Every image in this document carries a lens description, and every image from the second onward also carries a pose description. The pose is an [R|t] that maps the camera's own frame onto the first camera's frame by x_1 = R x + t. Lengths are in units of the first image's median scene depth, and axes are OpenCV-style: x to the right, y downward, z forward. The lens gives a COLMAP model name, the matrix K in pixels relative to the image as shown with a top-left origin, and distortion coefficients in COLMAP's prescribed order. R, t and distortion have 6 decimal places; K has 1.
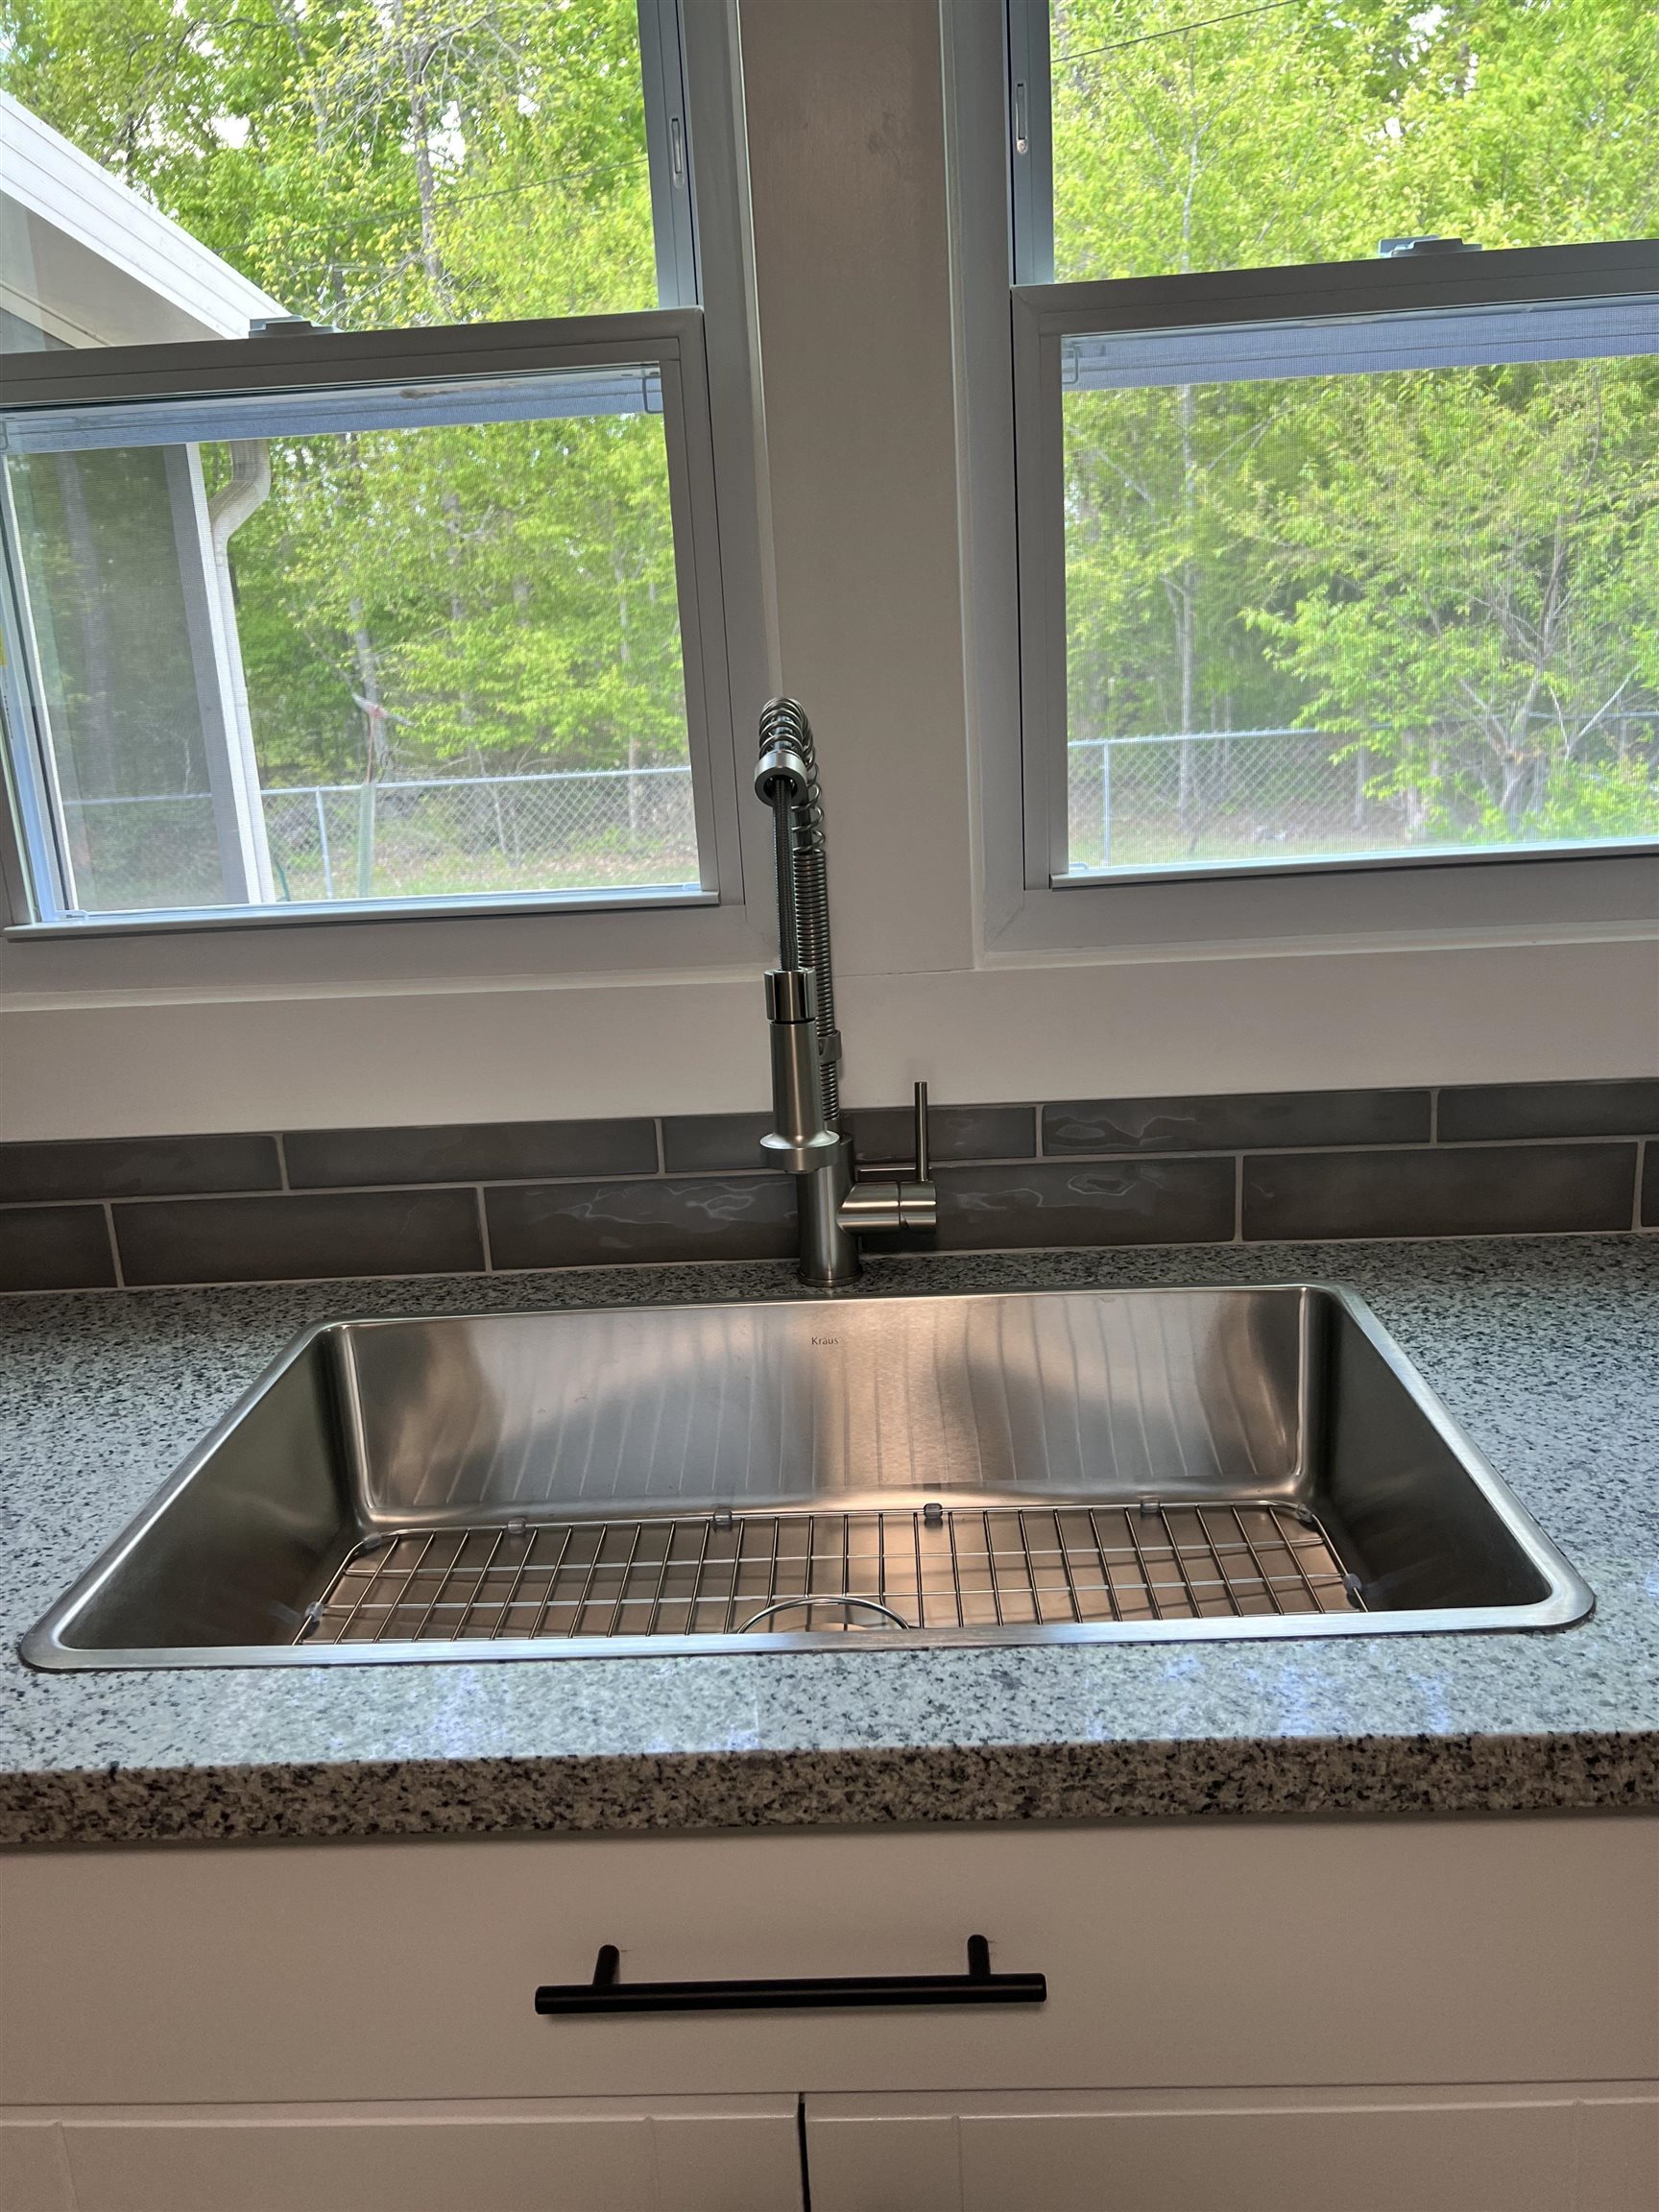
lens RADIAL K [[1655.2, 0, 818.7], [0, 1655.2, 1063.9], [0, 0, 1]] dist [0.046577, -0.062770]
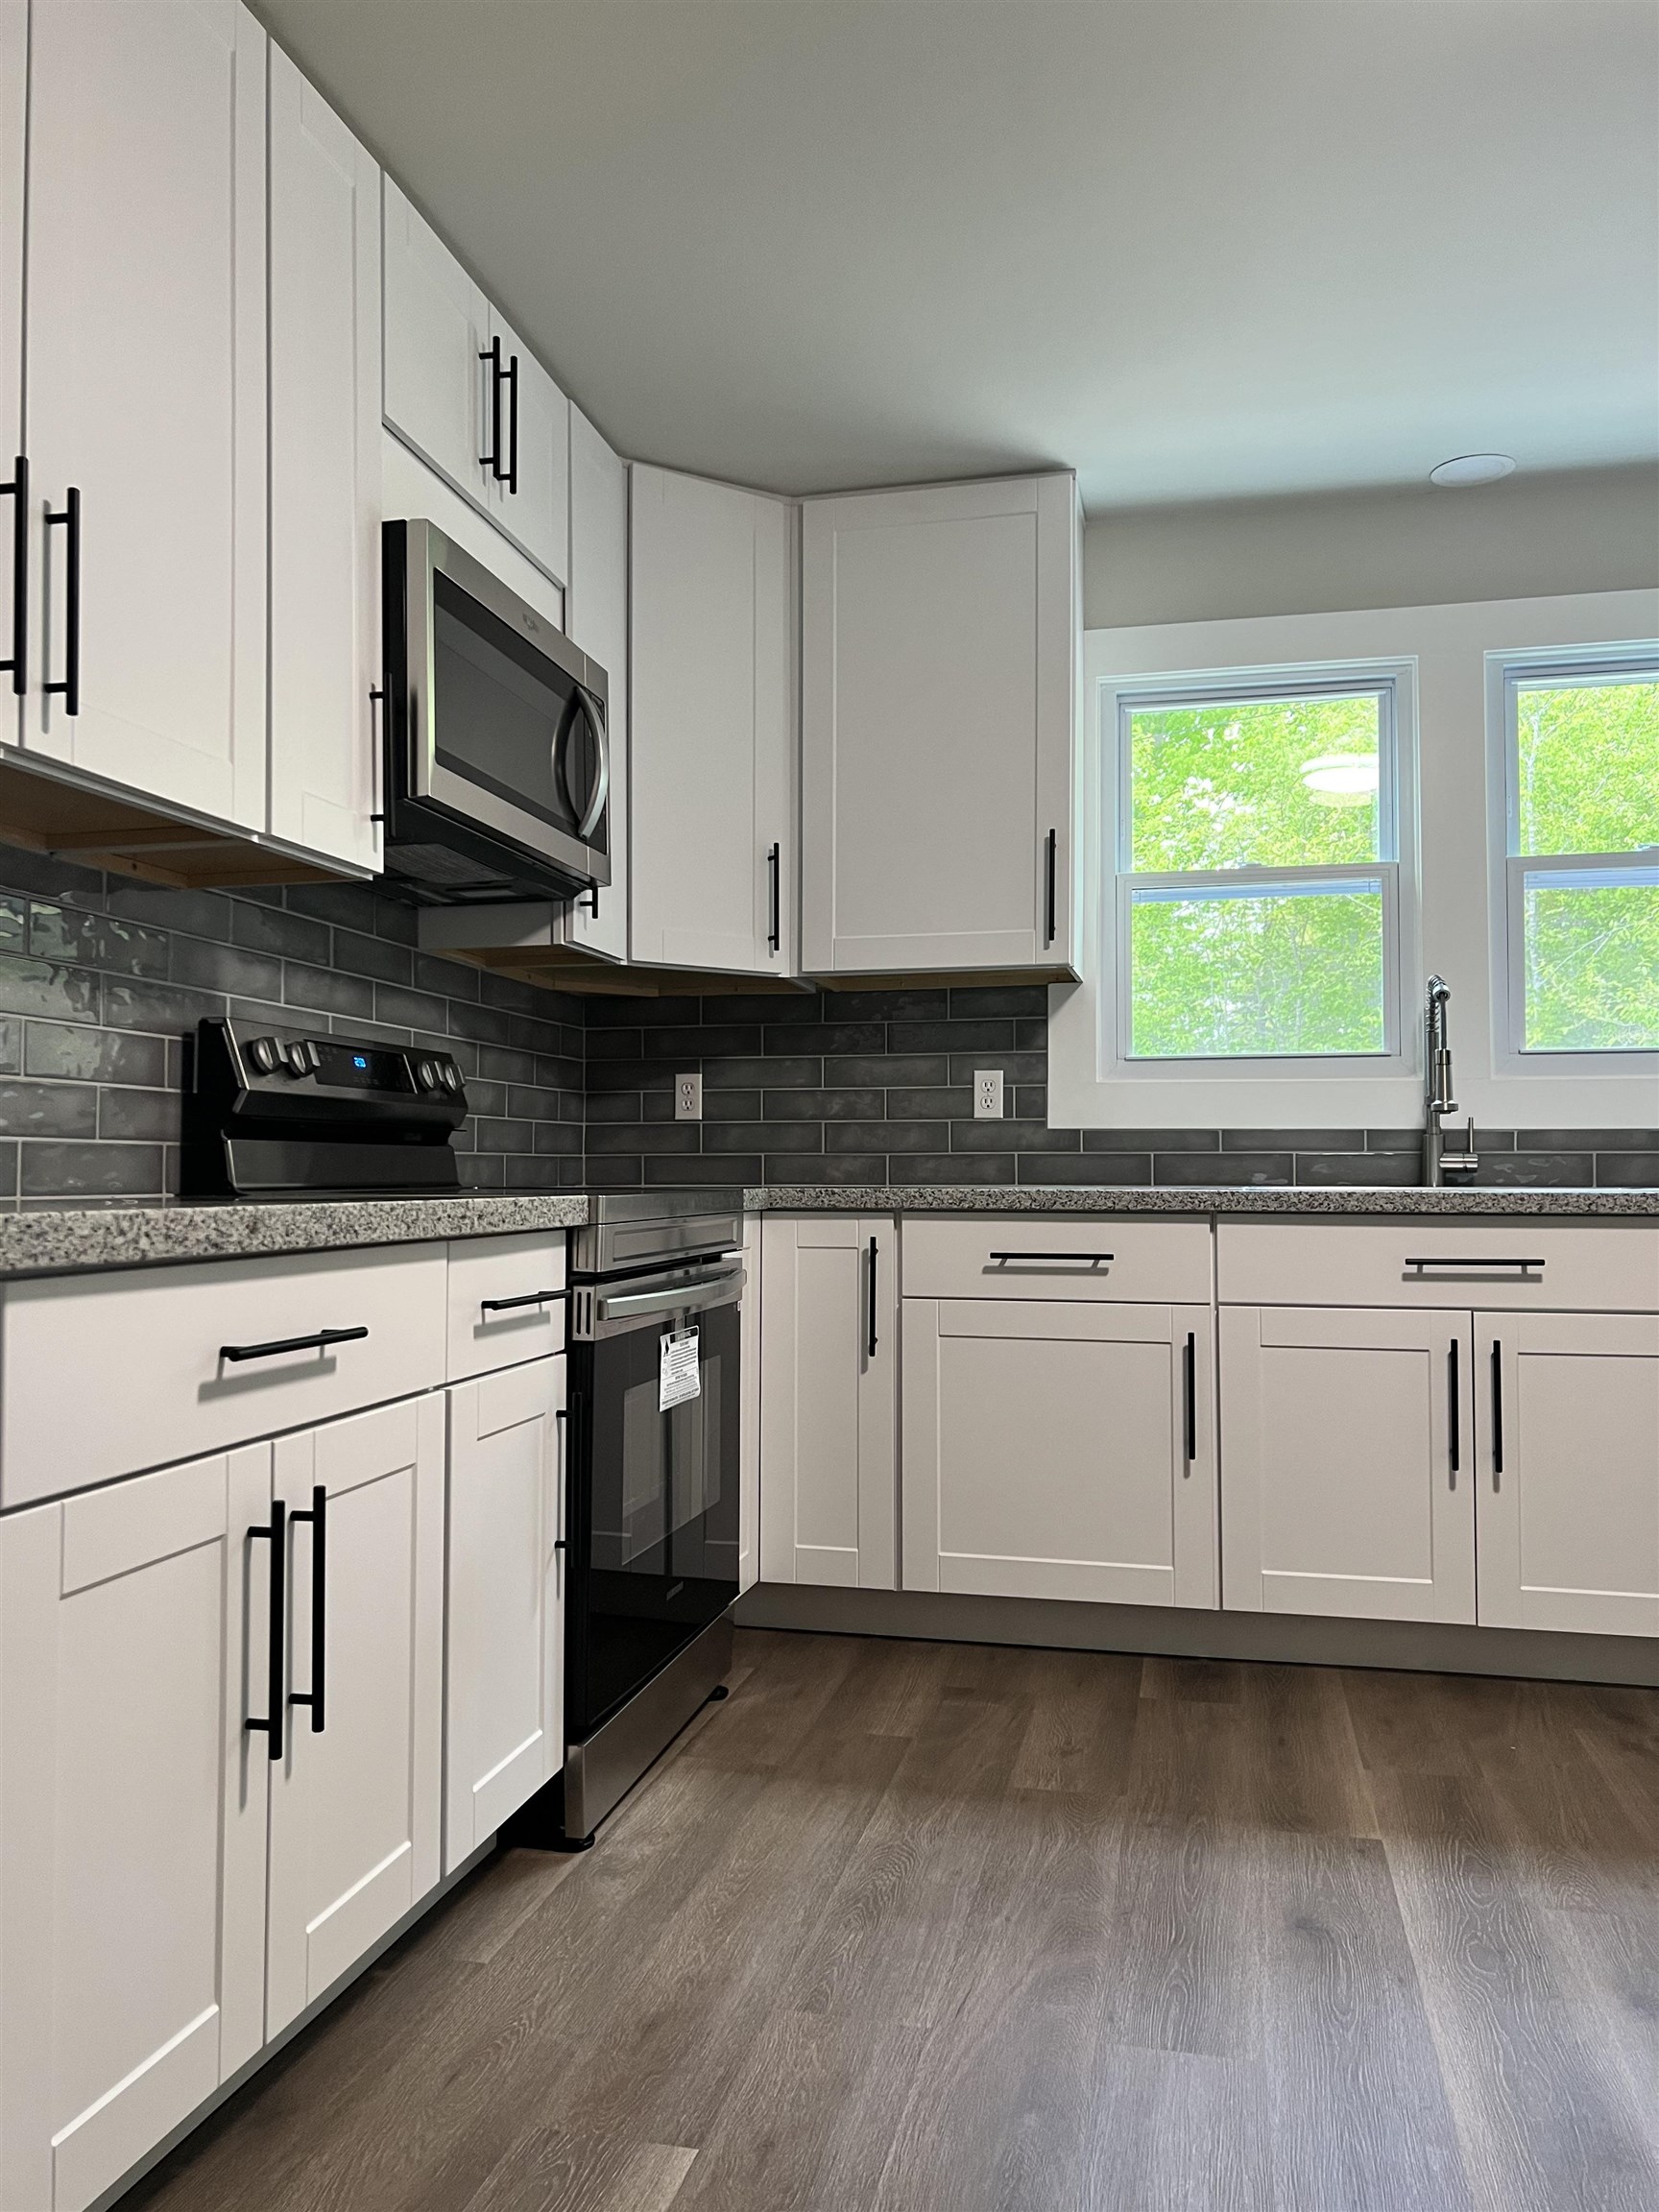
lens RADIAL K [[1655.2, 0, 816.2], [0, 1655.2, 1102.0], [0, 0, 1]] dist [0.046577, -0.062770]
pose [[0.980371, 0.046960, -0.191488, -0.452225], [-0.095195, 0.963256, -0.251147, 0.743518], [0.172659, 0.264446, 0.948819, -1.740550]]
